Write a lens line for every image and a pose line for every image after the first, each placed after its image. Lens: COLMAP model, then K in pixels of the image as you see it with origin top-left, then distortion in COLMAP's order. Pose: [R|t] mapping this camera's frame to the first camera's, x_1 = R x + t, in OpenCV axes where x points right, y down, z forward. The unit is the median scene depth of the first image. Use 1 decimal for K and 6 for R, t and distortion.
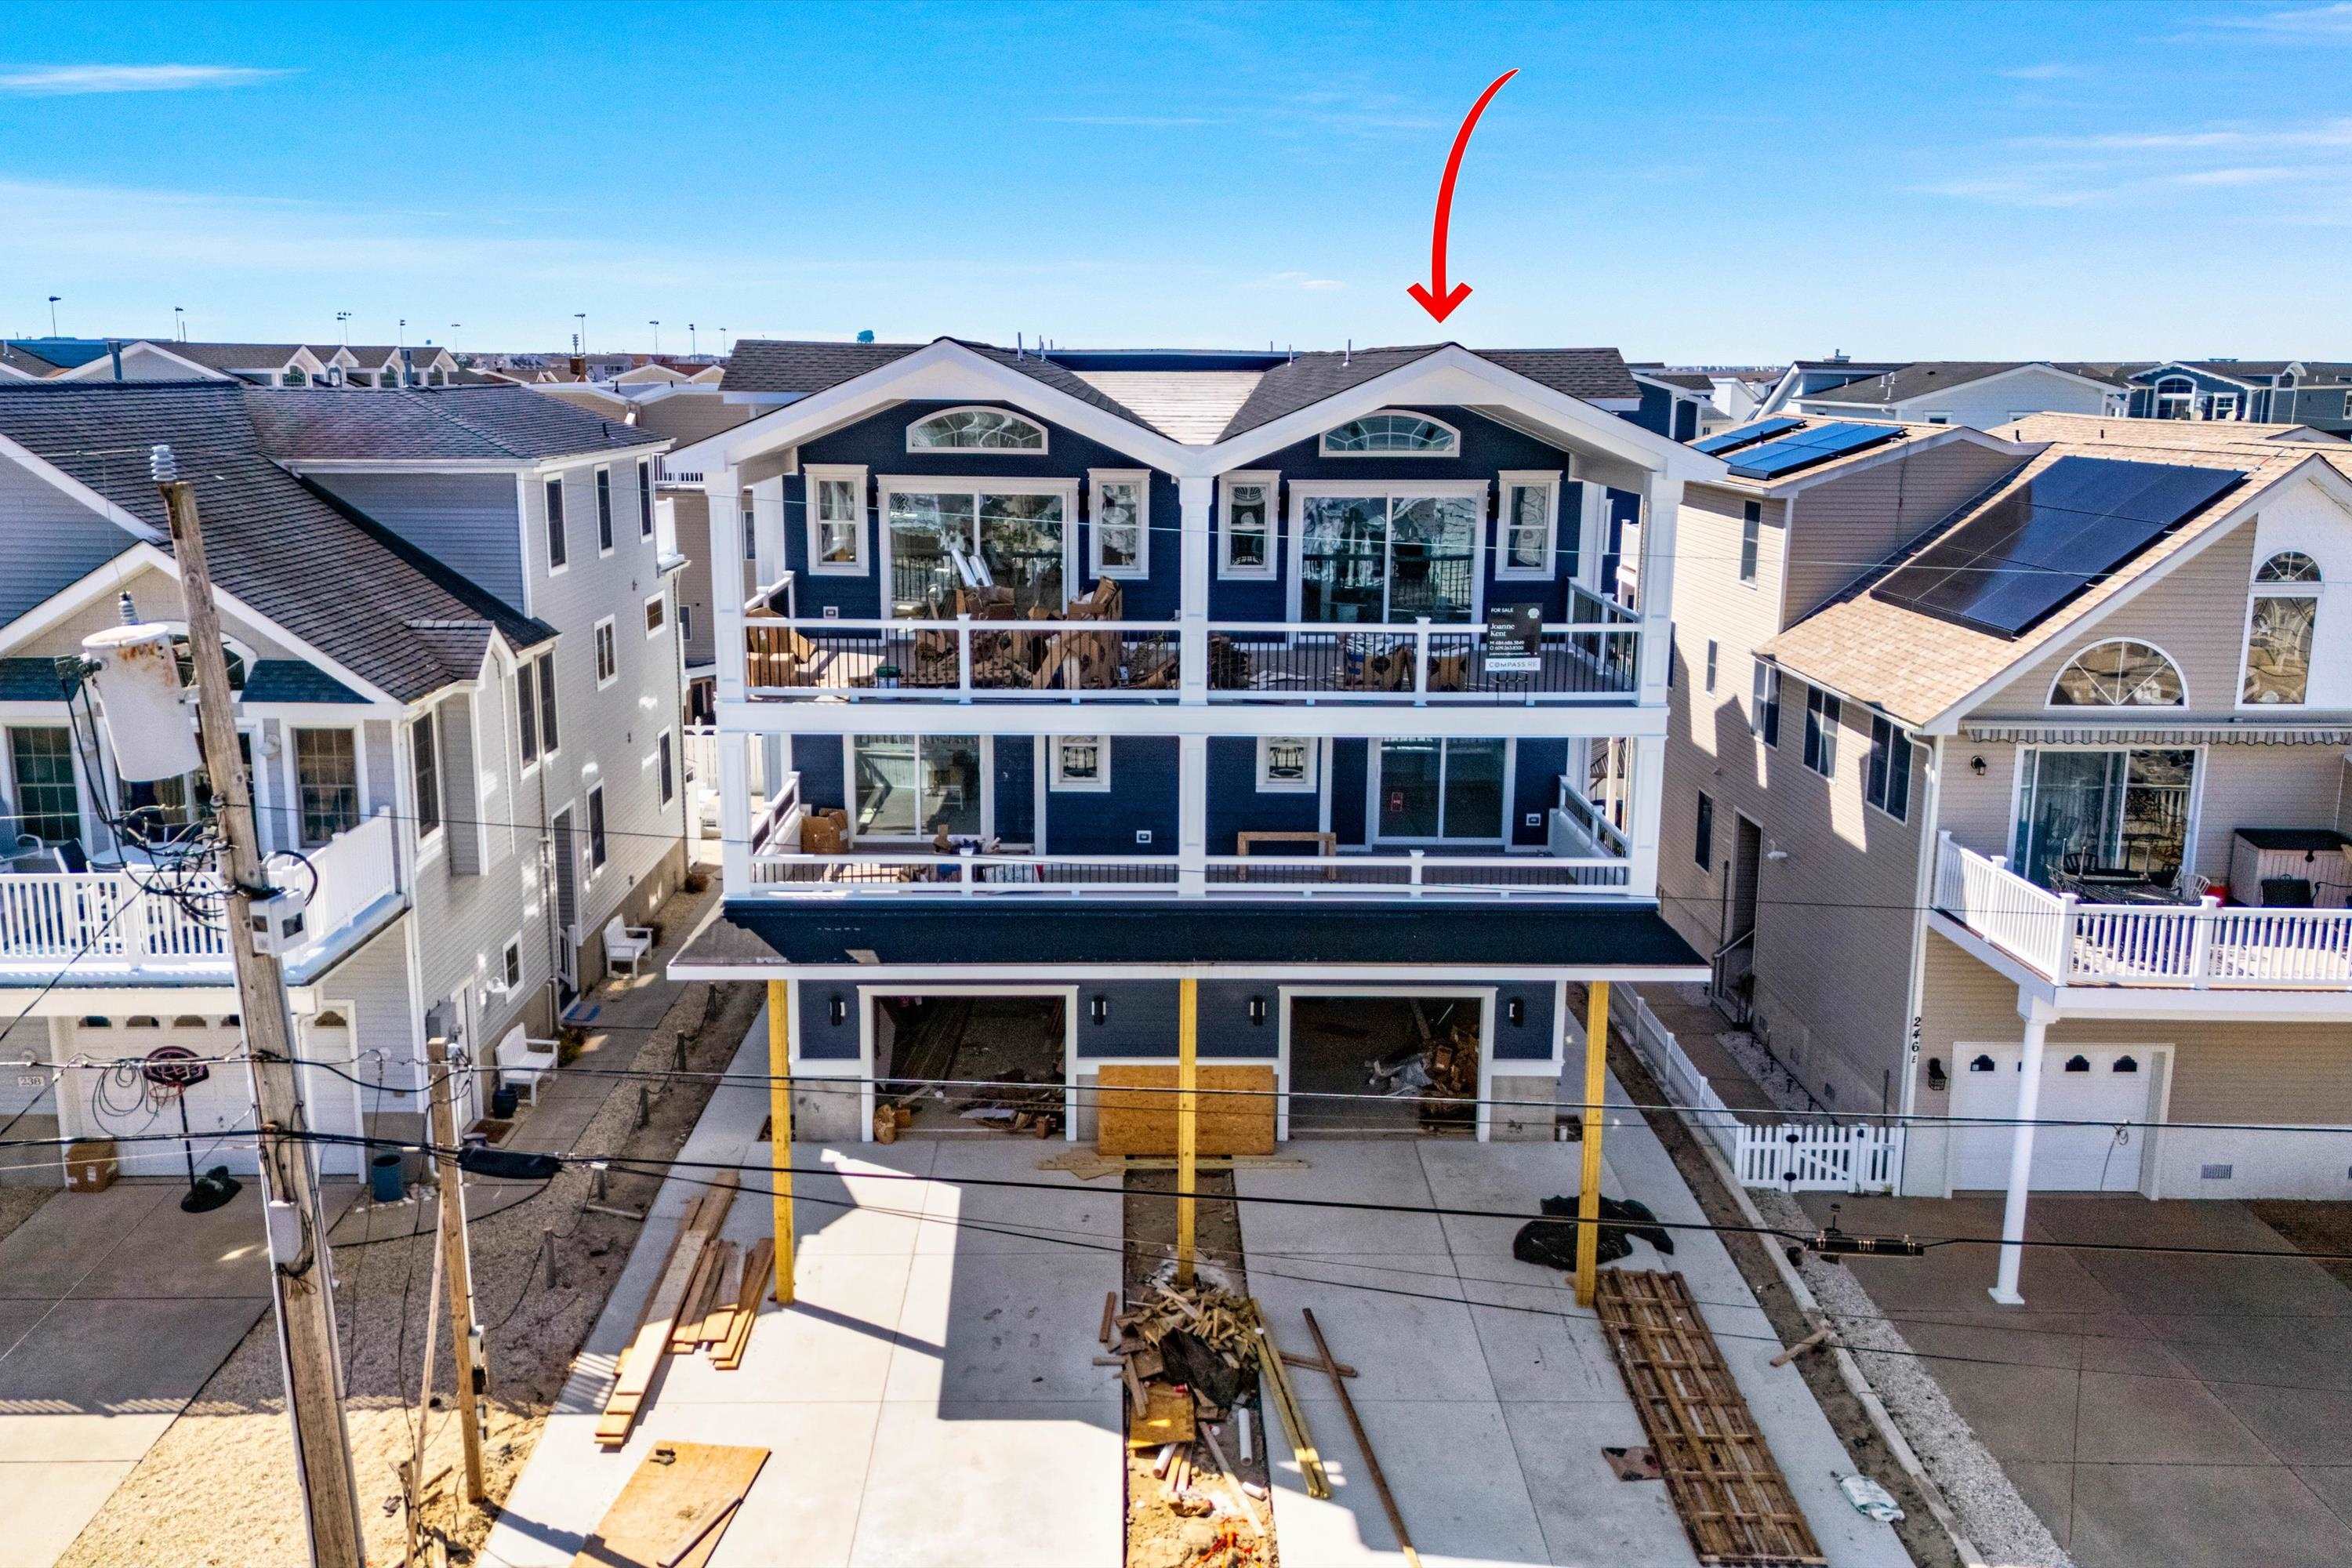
lens RADIAL K [[2011.1, 0, 1176.0], [0, 2011.1, 784.0], [0, 0, 1]] dist [0.017778, 0.004844]
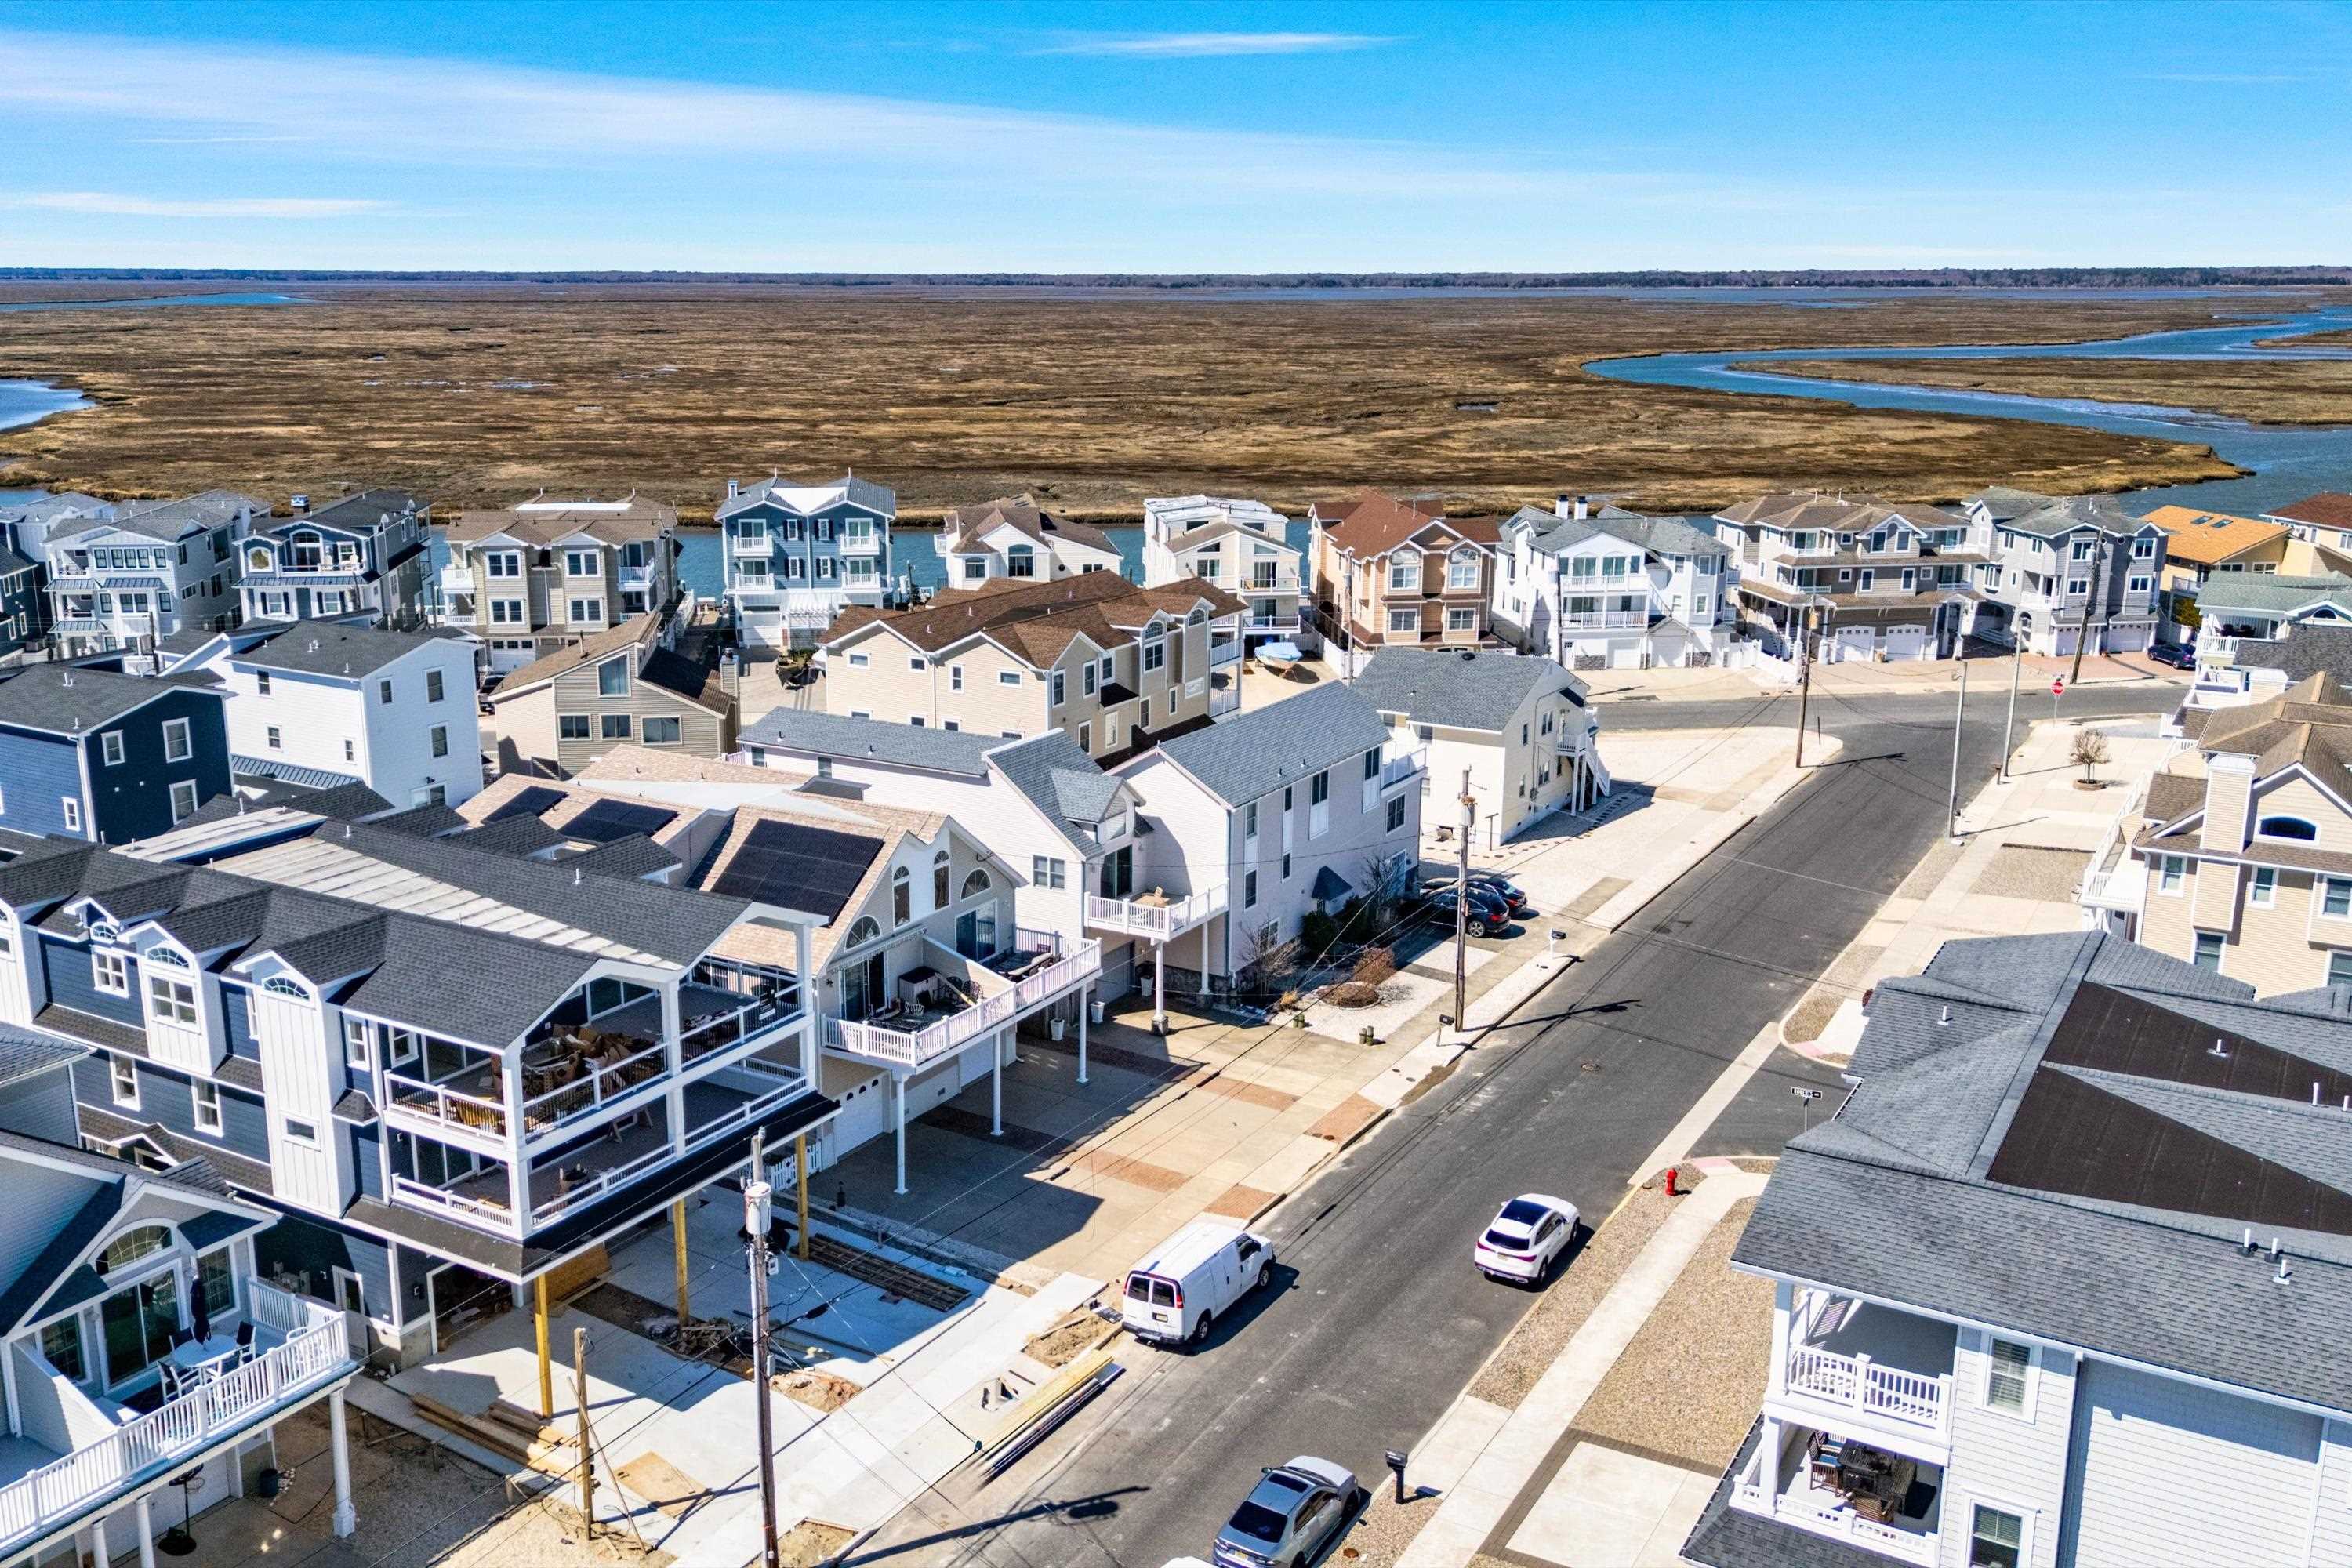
lens RADIAL K [[1961.4, 0, 1156.8], [0, 1961.4, 790.6], [0, 0, 1]] dist [0.096116, -0.110728]
pose [[0.522087, -0.202264, 0.828562, -1.364009], [0.165122, 0.977063, 0.134470, -0.513468], [-0.836756, 0.066609, 0.543510, -0.633833]]
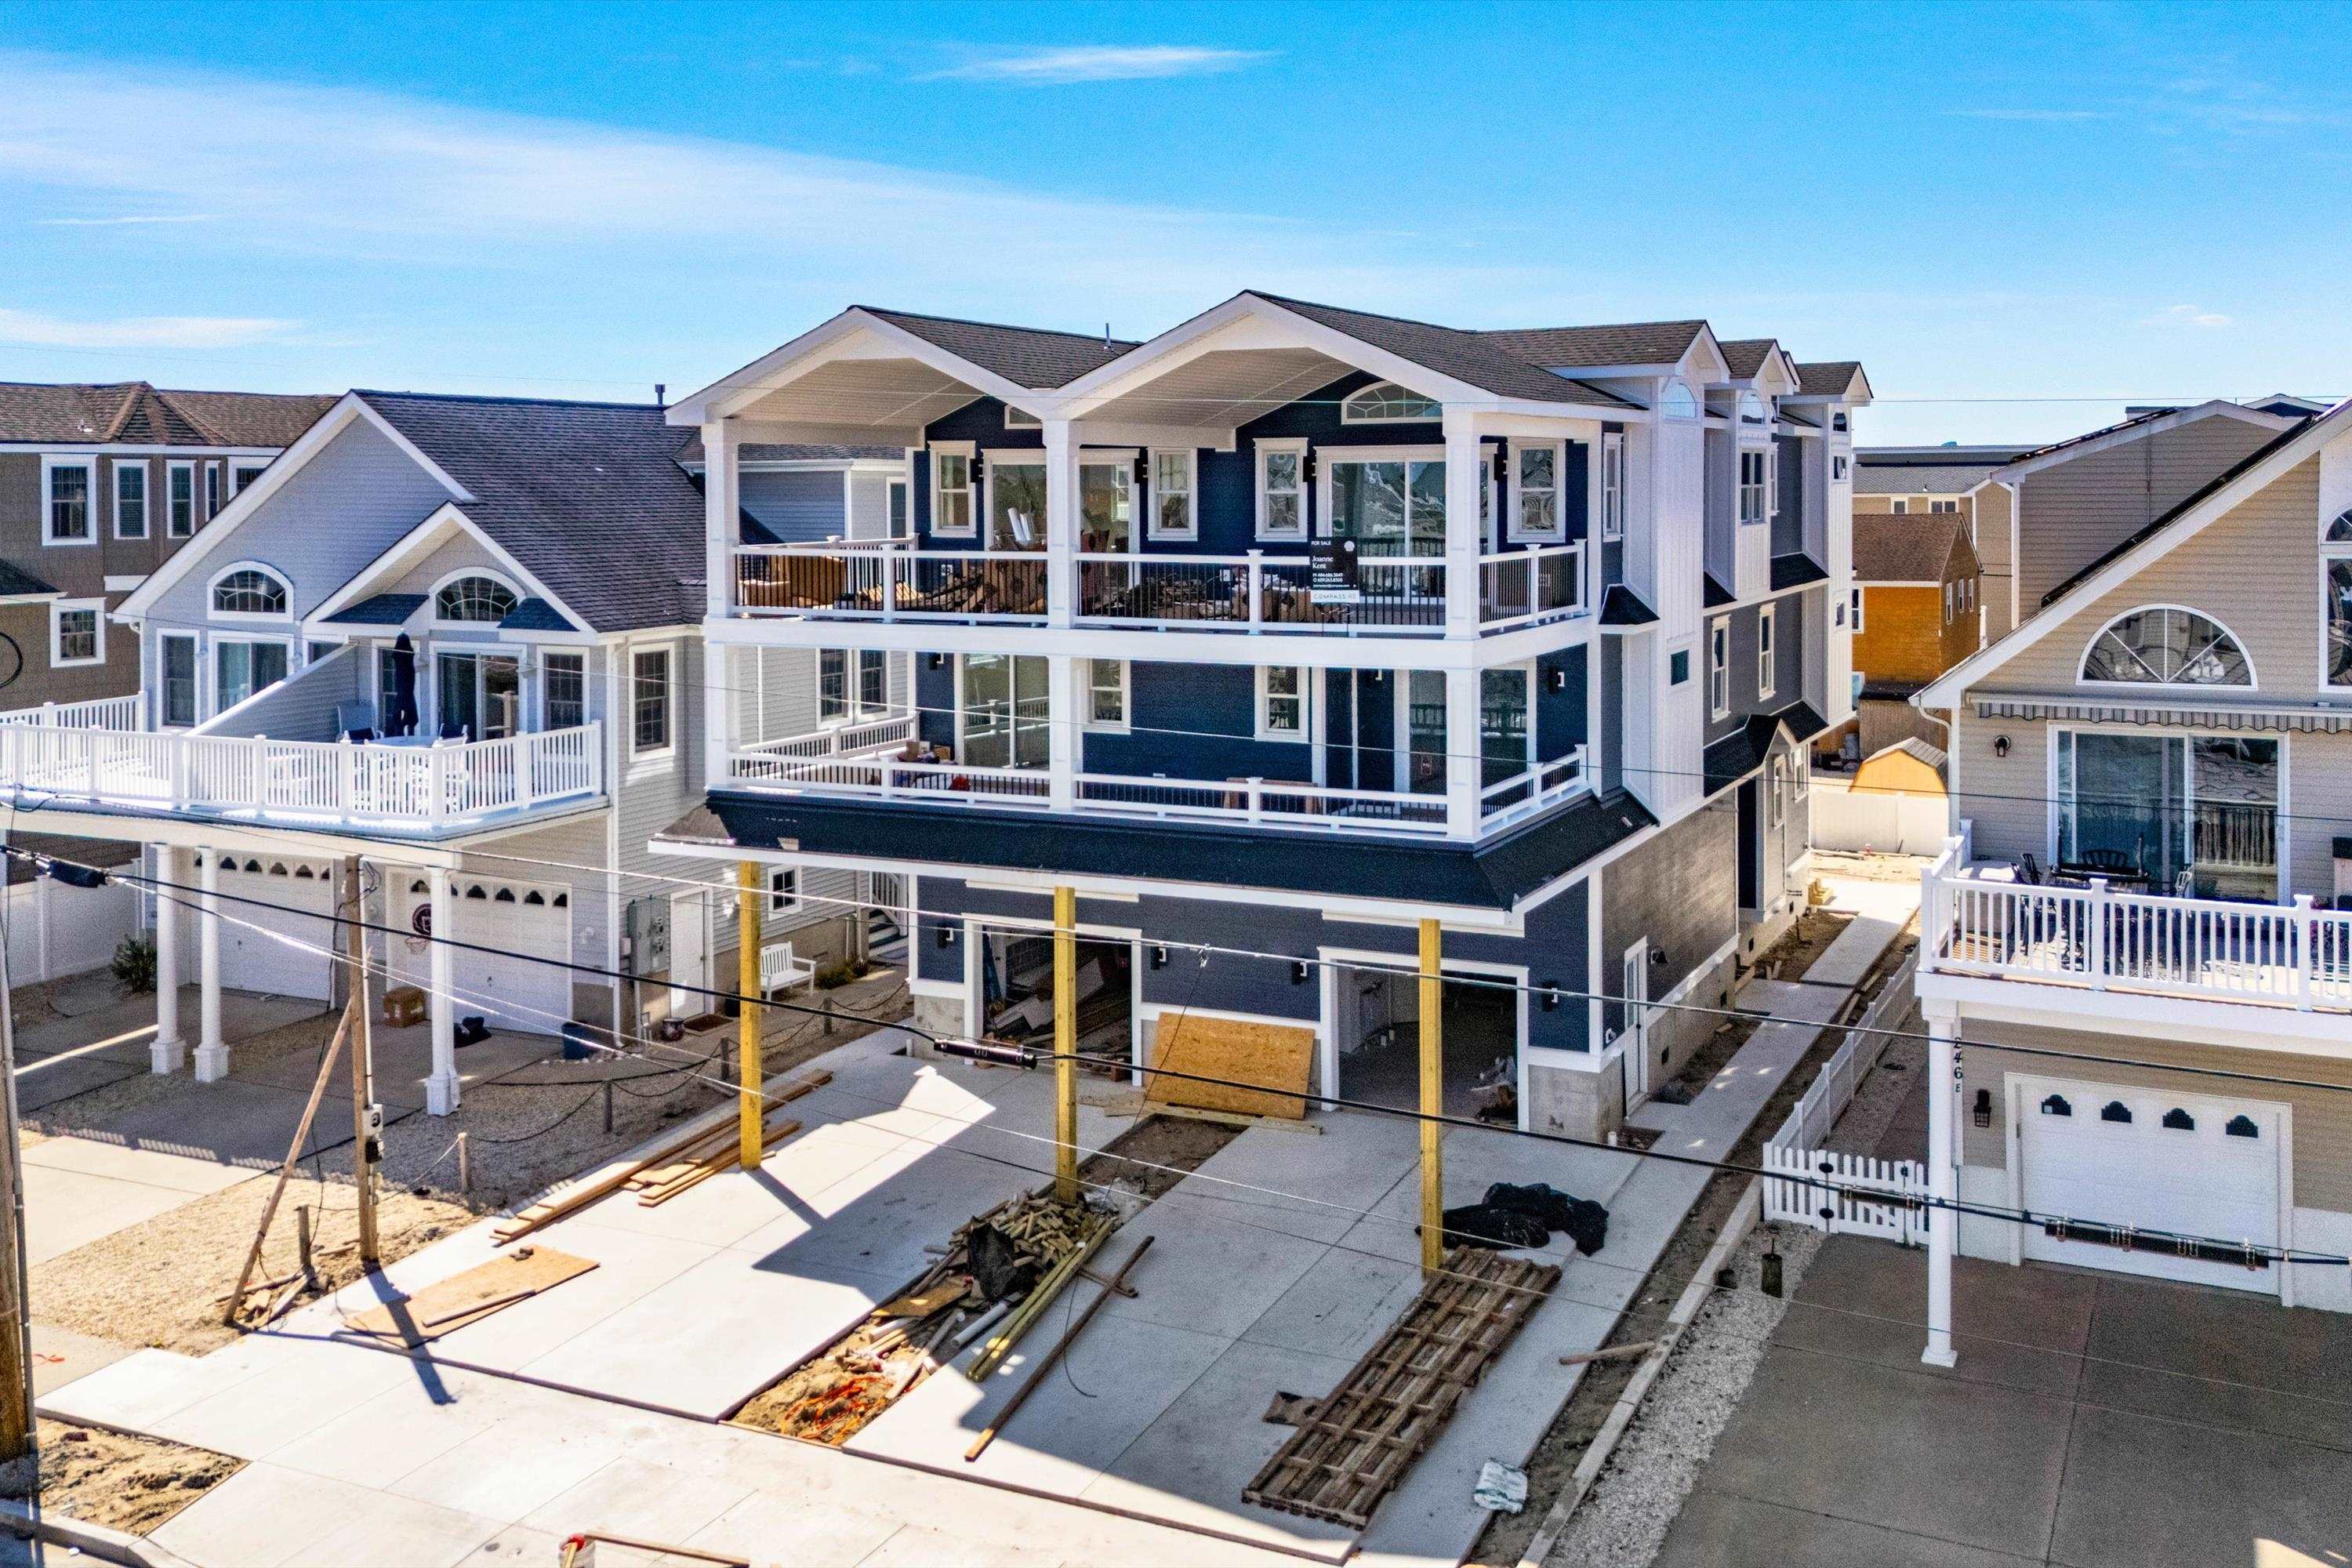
lens RADIAL K [[2086.0, 0, 1342.9], [0, 2086.0, 536.9], [0, 0, 1]] dist [-0.000697, 0.049365]
pose [[0.906833, -0.002186, -0.421484, 0.561526], [-0.073053, 0.984037, -0.162278, 0.075528], [0.415110, 0.177950, 0.892198, 0.048414]]
